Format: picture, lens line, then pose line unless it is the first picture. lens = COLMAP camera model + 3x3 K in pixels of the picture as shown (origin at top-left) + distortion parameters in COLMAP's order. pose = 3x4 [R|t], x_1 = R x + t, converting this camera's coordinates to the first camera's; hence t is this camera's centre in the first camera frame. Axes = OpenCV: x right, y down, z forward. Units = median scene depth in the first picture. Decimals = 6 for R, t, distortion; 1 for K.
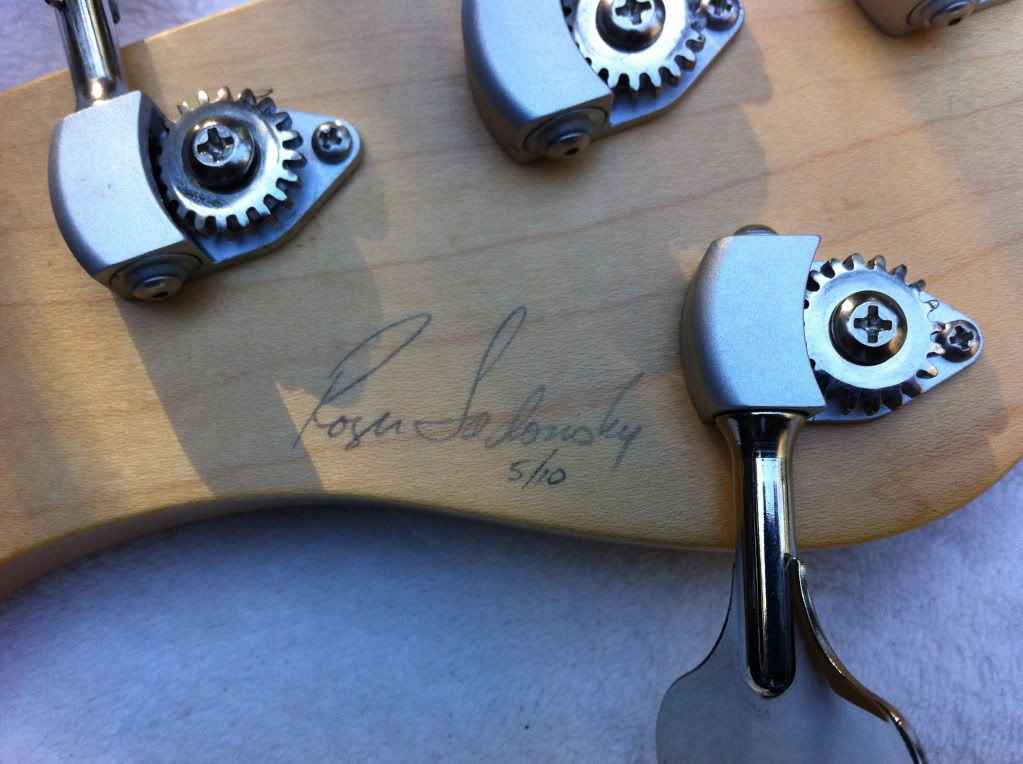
lens RADIAL K [[975.7, 0, 511.5], [0, 975.7, 382.0], [0, 0, 1]] dist [0.077829, -0.267376]
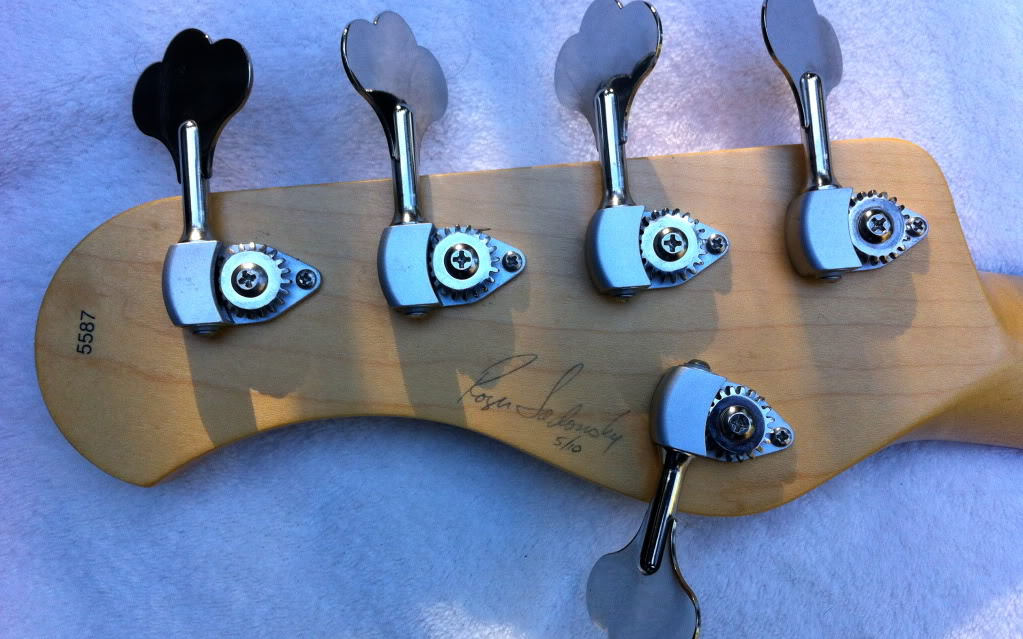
lens RADIAL K [[903.1, 0, 511.5], [0, 903.1, 319.5], [0, 0, 1]] dist [0.106446, -0.257297]
pose [[0.966359, 0.256579, 0.017831, -0.189356], [-0.257103, 0.961794, 0.094076, -0.307468], [0.006988, -0.095495, 0.995405, -0.876653]]
